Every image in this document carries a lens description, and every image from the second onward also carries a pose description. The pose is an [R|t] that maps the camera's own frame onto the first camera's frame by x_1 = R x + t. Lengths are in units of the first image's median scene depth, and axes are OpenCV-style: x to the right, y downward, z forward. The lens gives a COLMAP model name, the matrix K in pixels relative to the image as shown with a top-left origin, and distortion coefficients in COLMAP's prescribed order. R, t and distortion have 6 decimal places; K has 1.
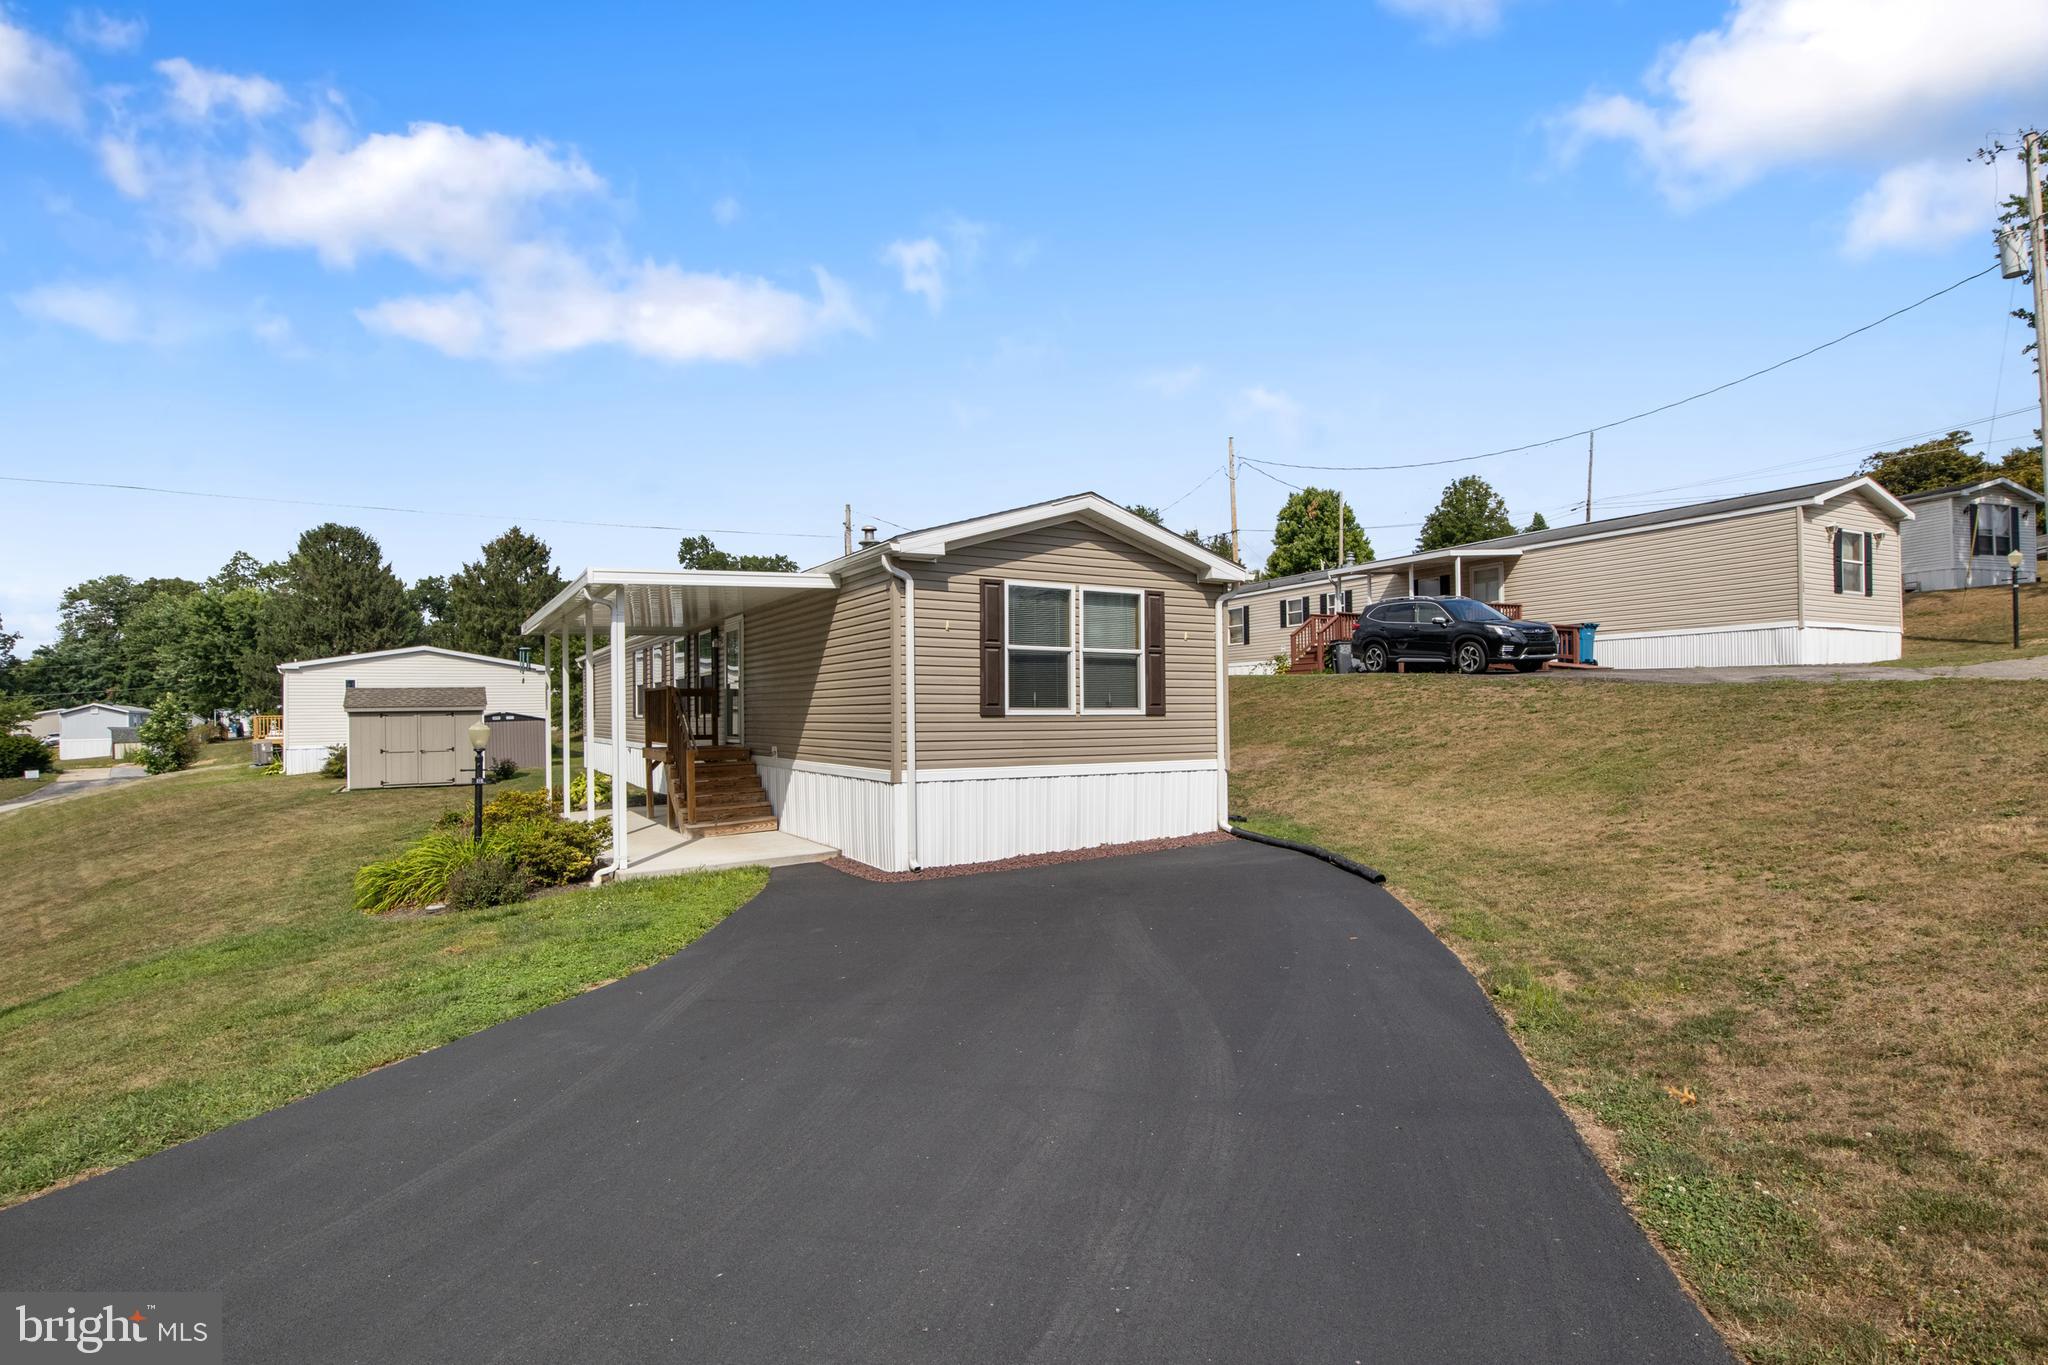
lens RADIAL K [[1054.1, 0, 1024.0], [0, 1054.1, 682.5], [0, 0, 1]] dist [-0.000413, 0.000198]
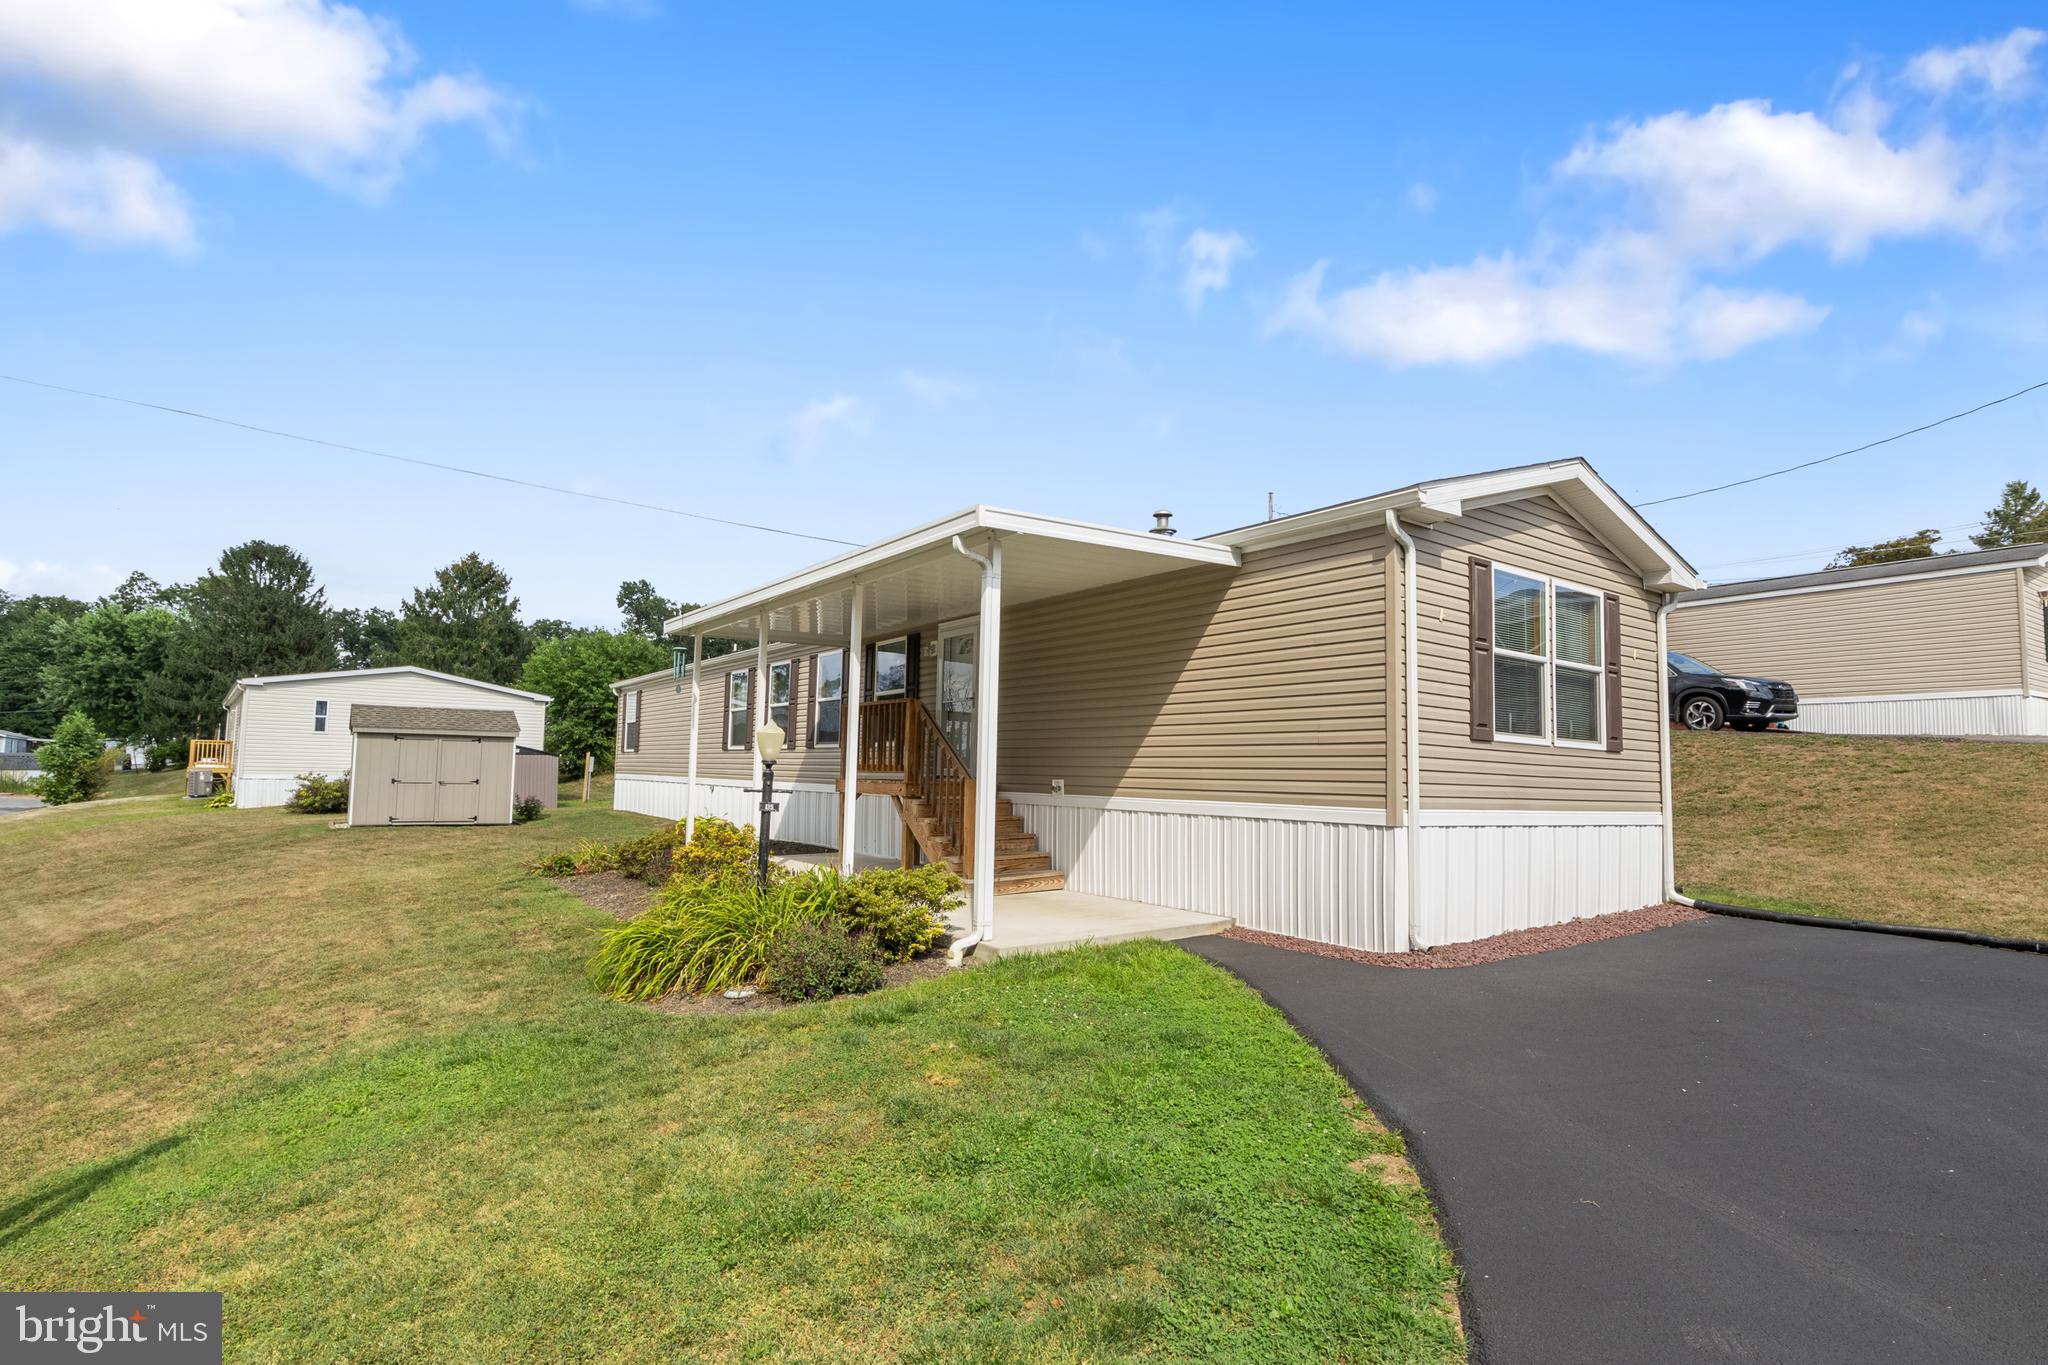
lens RADIAL K [[1029.9, 0, 1015.6], [0, 1029.9, 702.8], [0, 0, 1]] dist [0.000055, -0.000040]
pose [[0.995705, 0.039820, 0.083580, -0.182743], [-0.036148, 0.998333, -0.045004, 0.021493], [-0.085233, 0.041789, 0.995484, 0.134482]]
